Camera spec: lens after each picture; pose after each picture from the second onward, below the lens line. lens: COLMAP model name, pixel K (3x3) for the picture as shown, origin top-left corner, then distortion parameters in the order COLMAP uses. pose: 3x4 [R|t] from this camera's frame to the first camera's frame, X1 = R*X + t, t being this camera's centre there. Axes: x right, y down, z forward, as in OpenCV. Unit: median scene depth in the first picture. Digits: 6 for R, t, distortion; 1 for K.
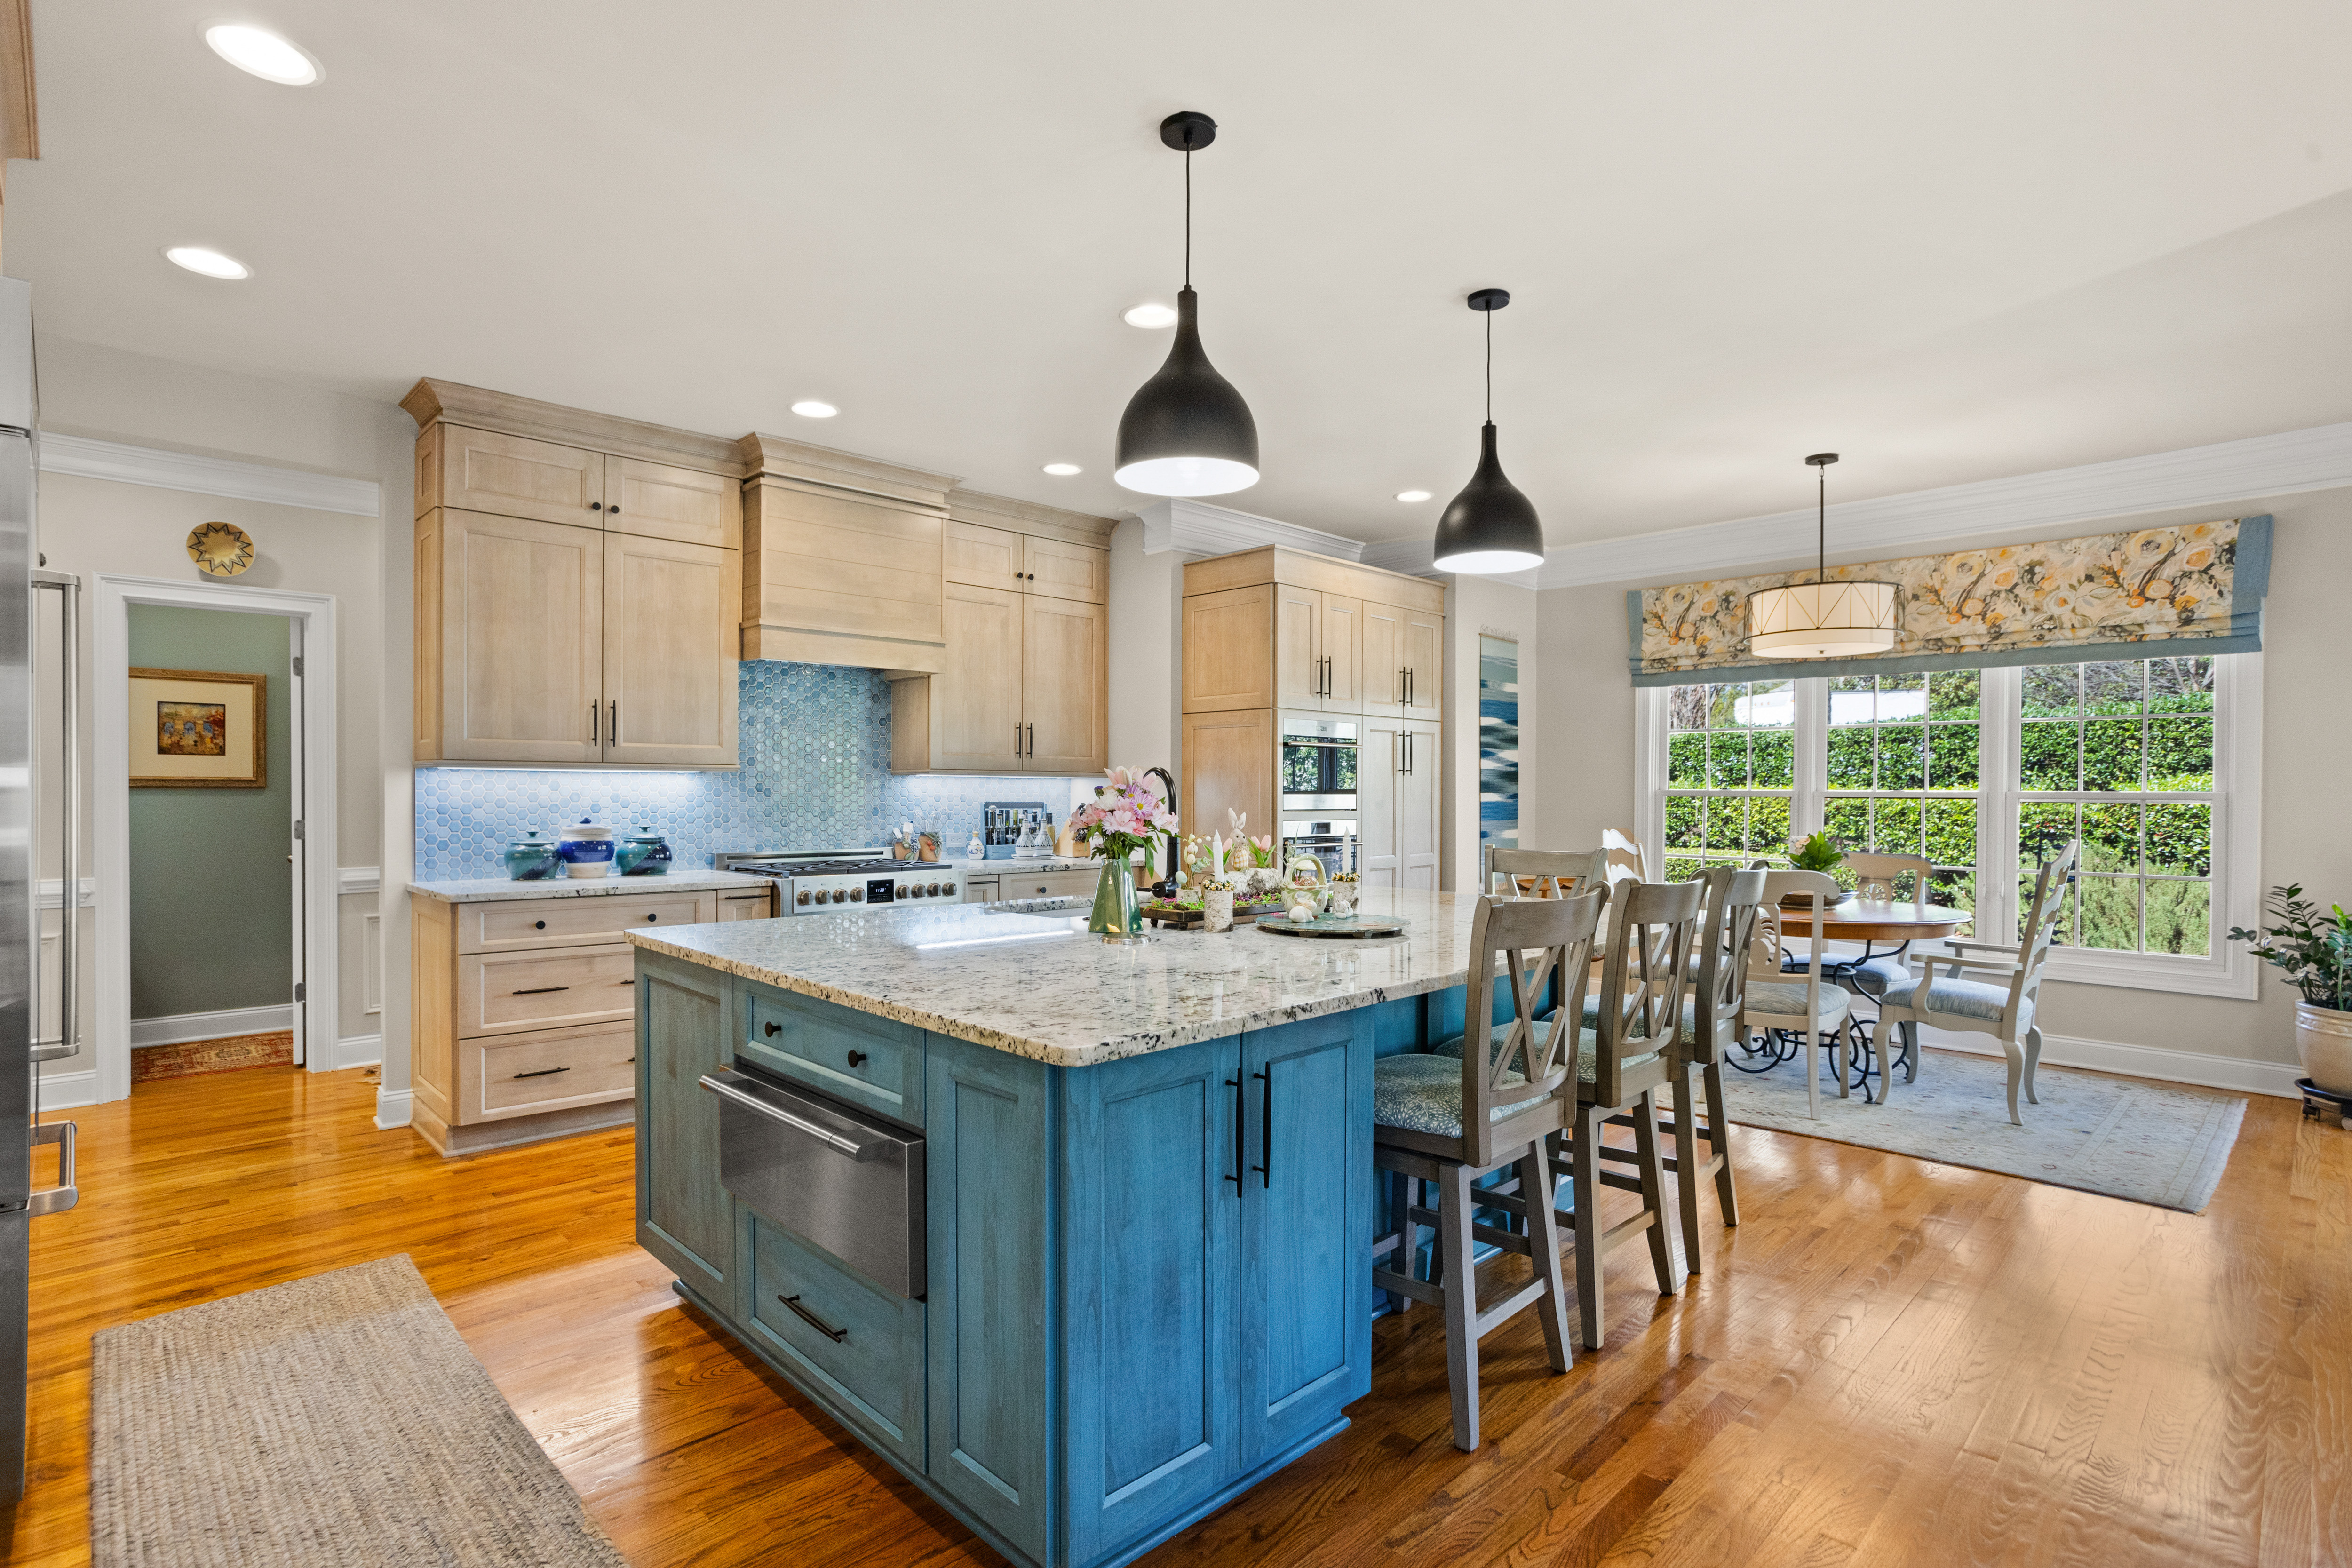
lens RADIAL K [[1139.7, 0, 1155.8], [0, 1139.7, 795.2], [0, 0, 1]] dist [-0.034964, 0.021645]
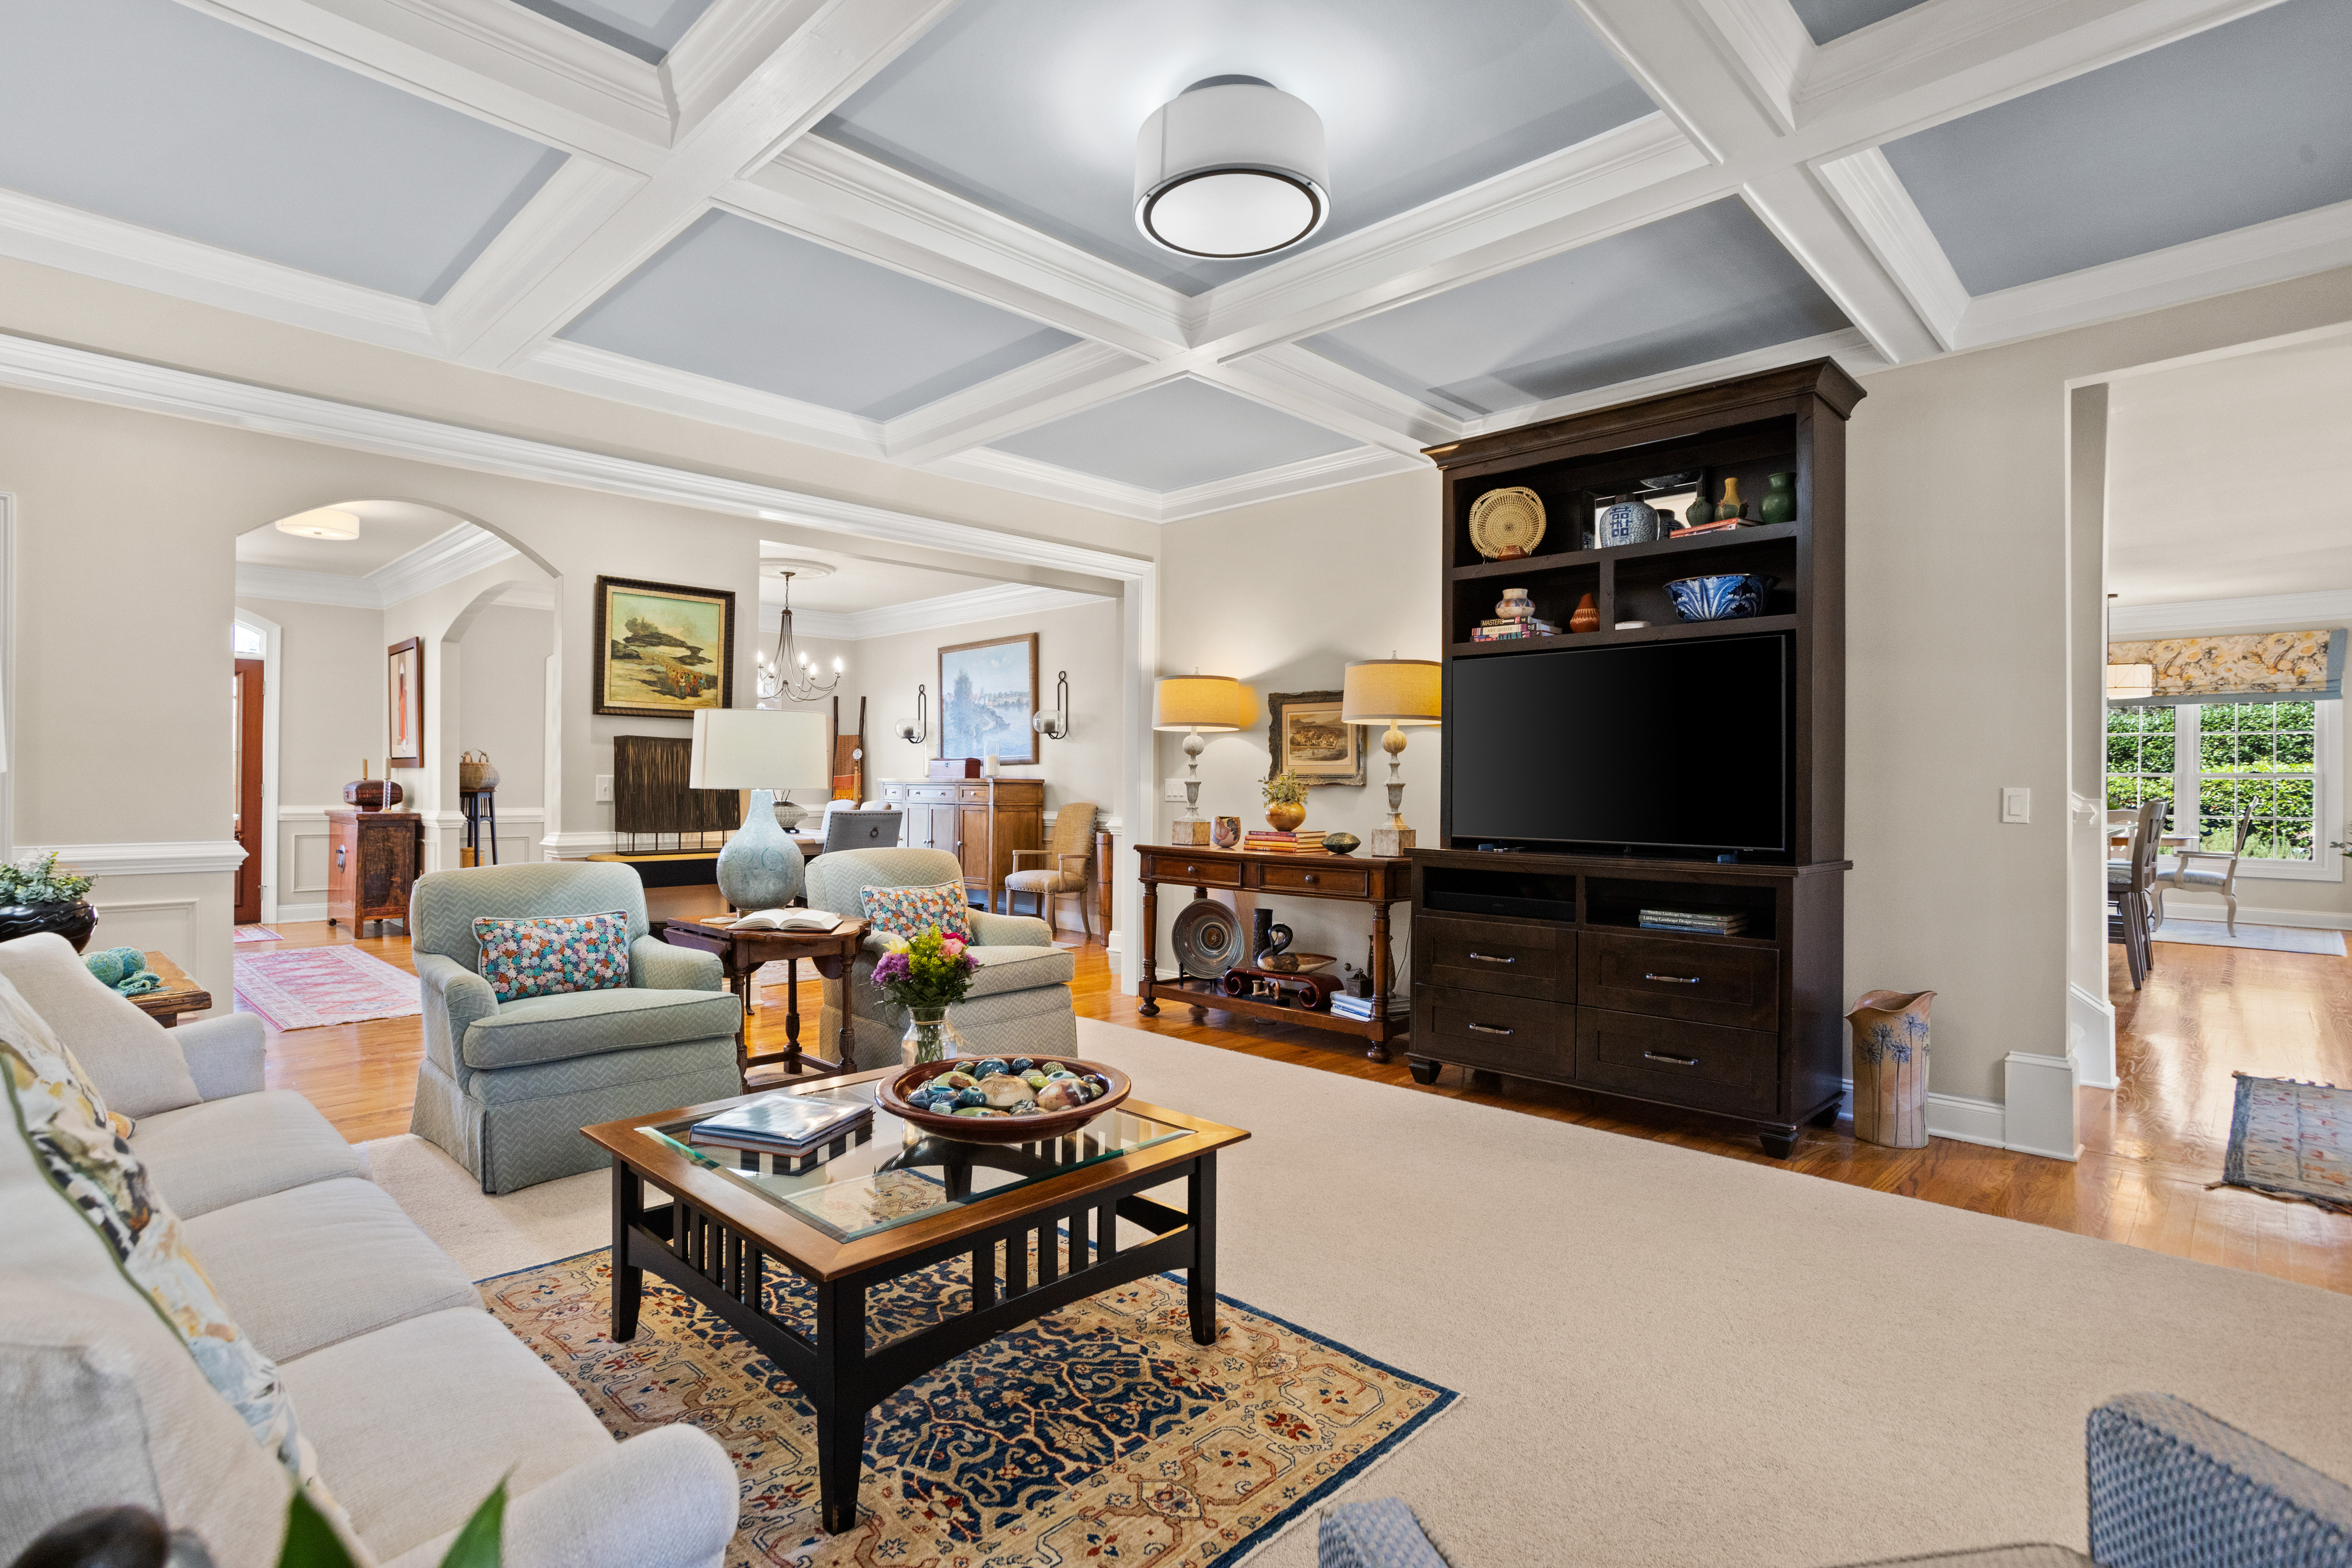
lens RADIAL K [[1139.7, 0, 1149.3], [0, 1139.7, 776.9], [0, 0, 1]] dist [-0.034964, 0.021645]
pose [[0.999472, 0.001600, 0.032463, -1.035029], [-0.001350, 0.999969, -0.007743, 0.020862], [-0.032474, 0.007695, 0.999443, -0.793324]]
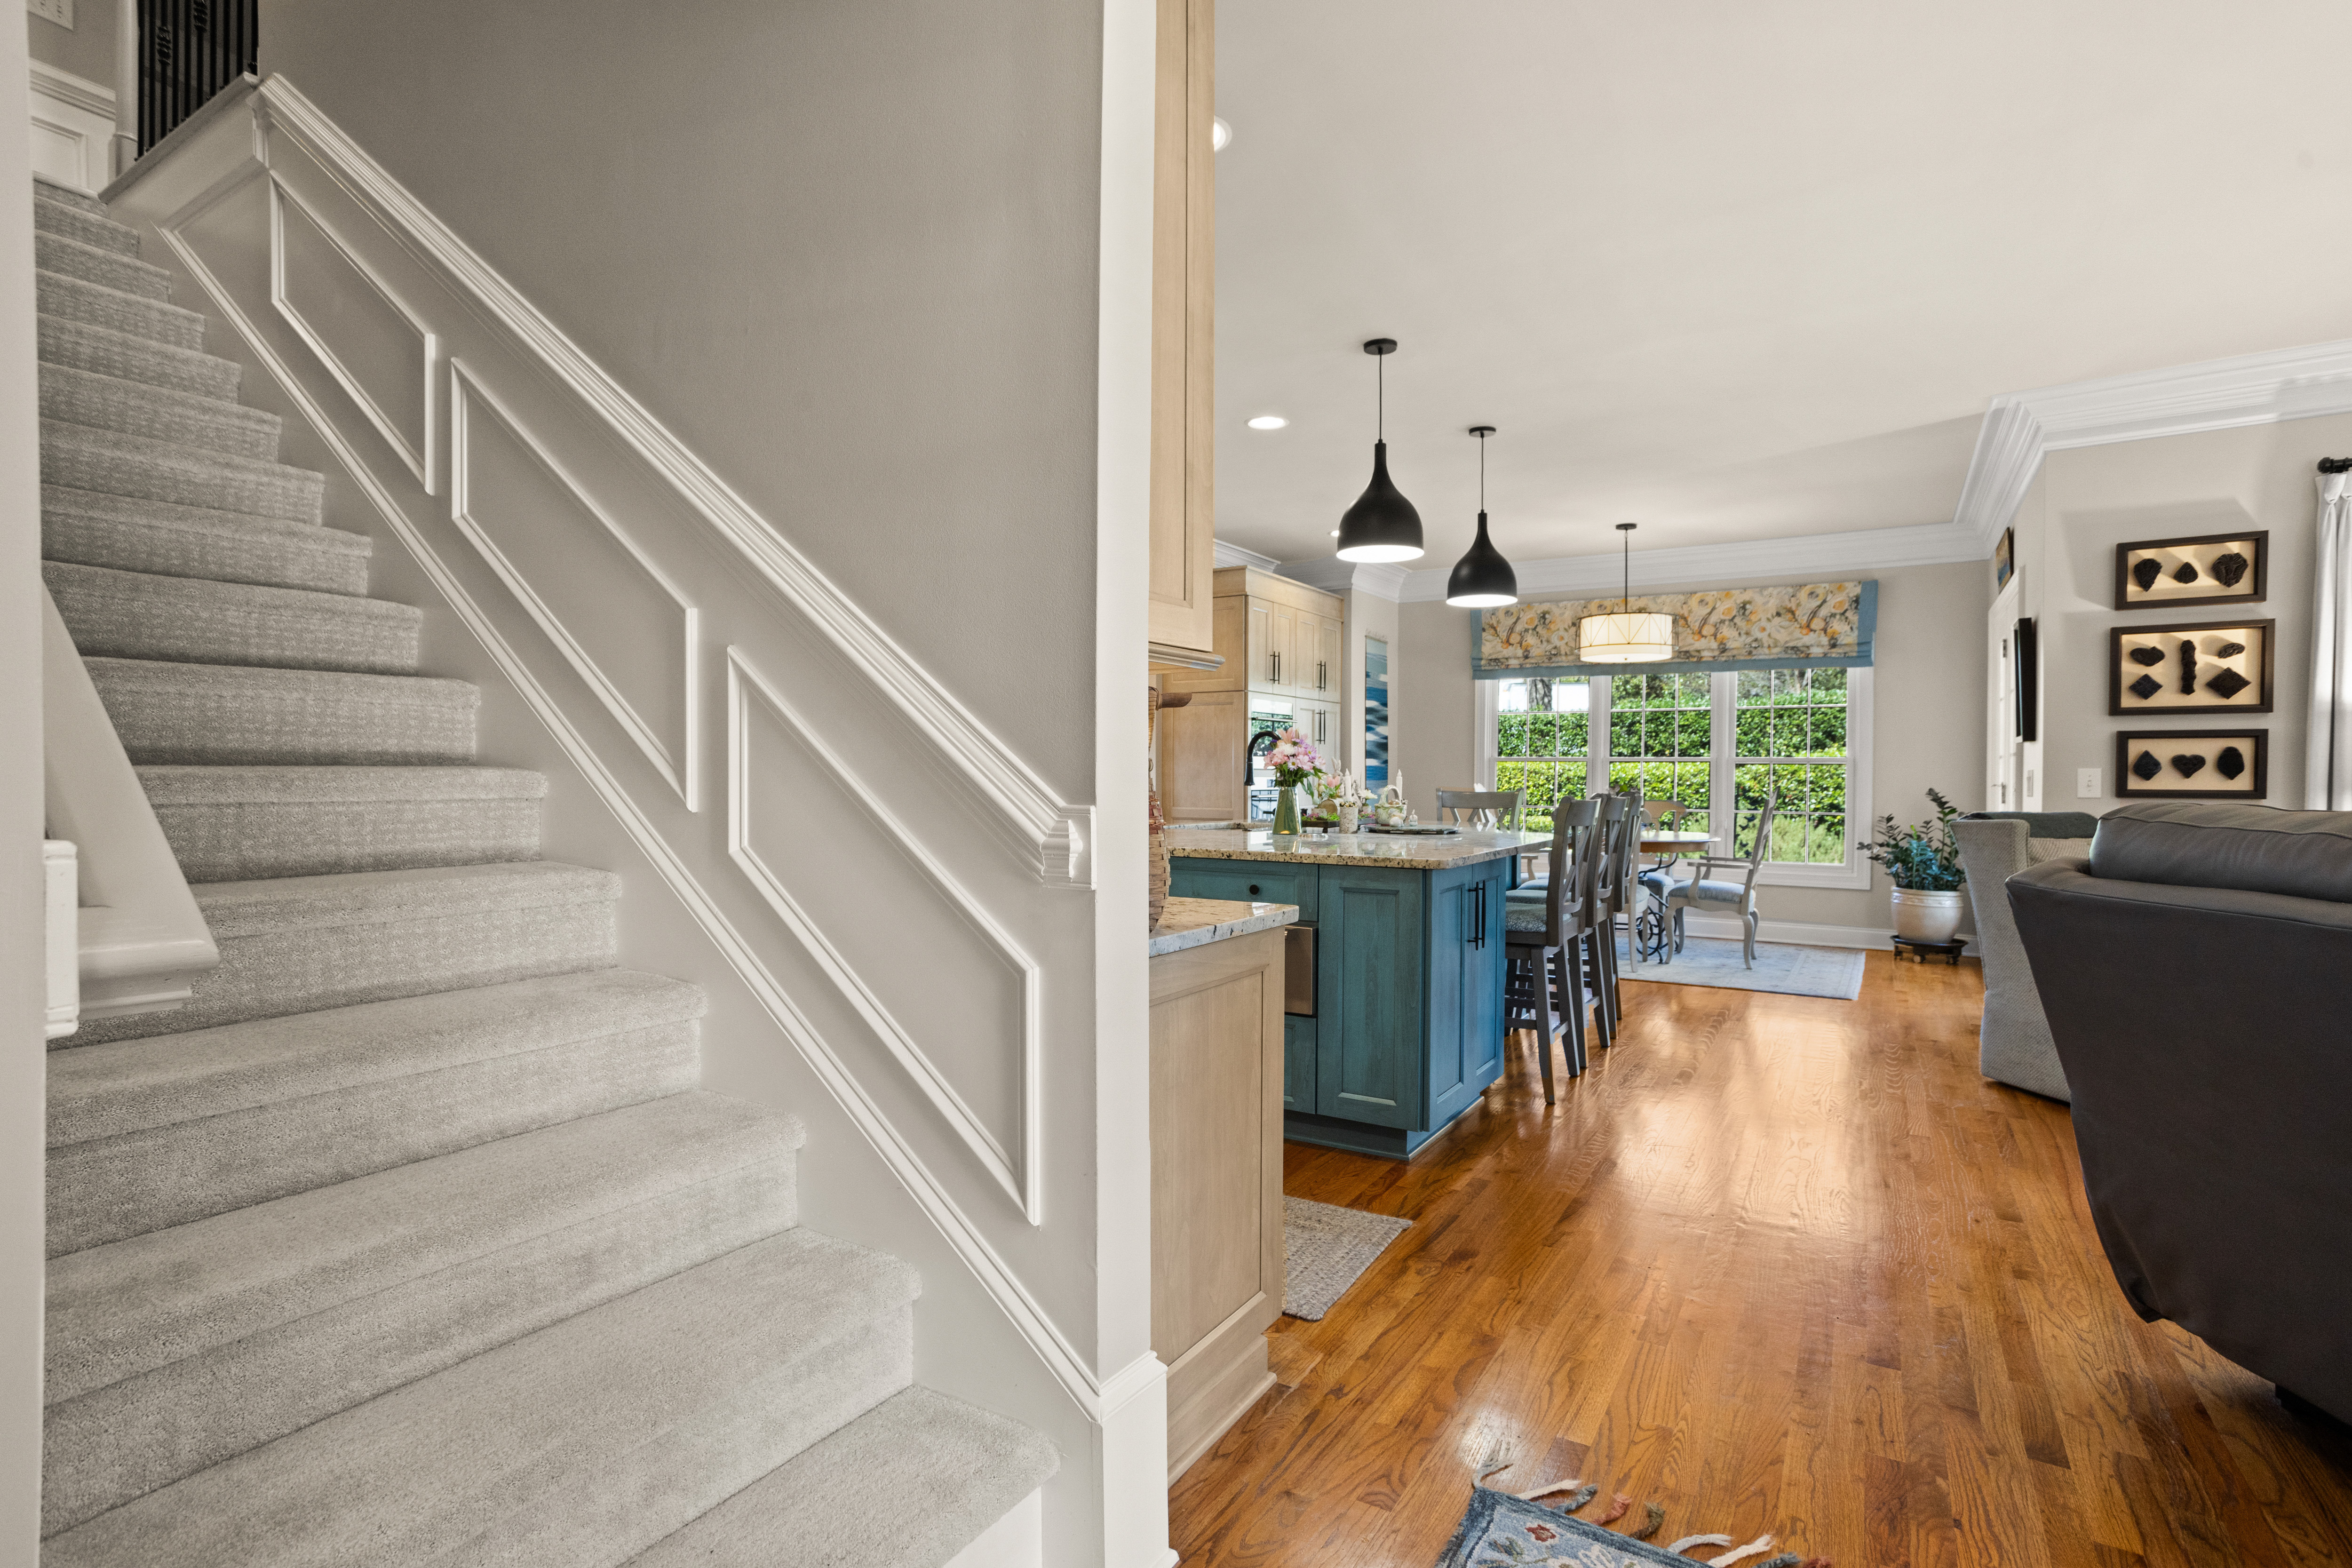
lens RADIAL K [[1139.7, 0, 1172.1], [0, 1139.7, 781.0], [0, 0, 1]] dist [-0.034964, 0.021645]
pose [[0.968943, -0.000807, 0.247282, -0.323694], [-0.000167, 0.999992, 0.003918, 0.023455], [-0.247283, -0.003838, 0.968936, -0.259177]]
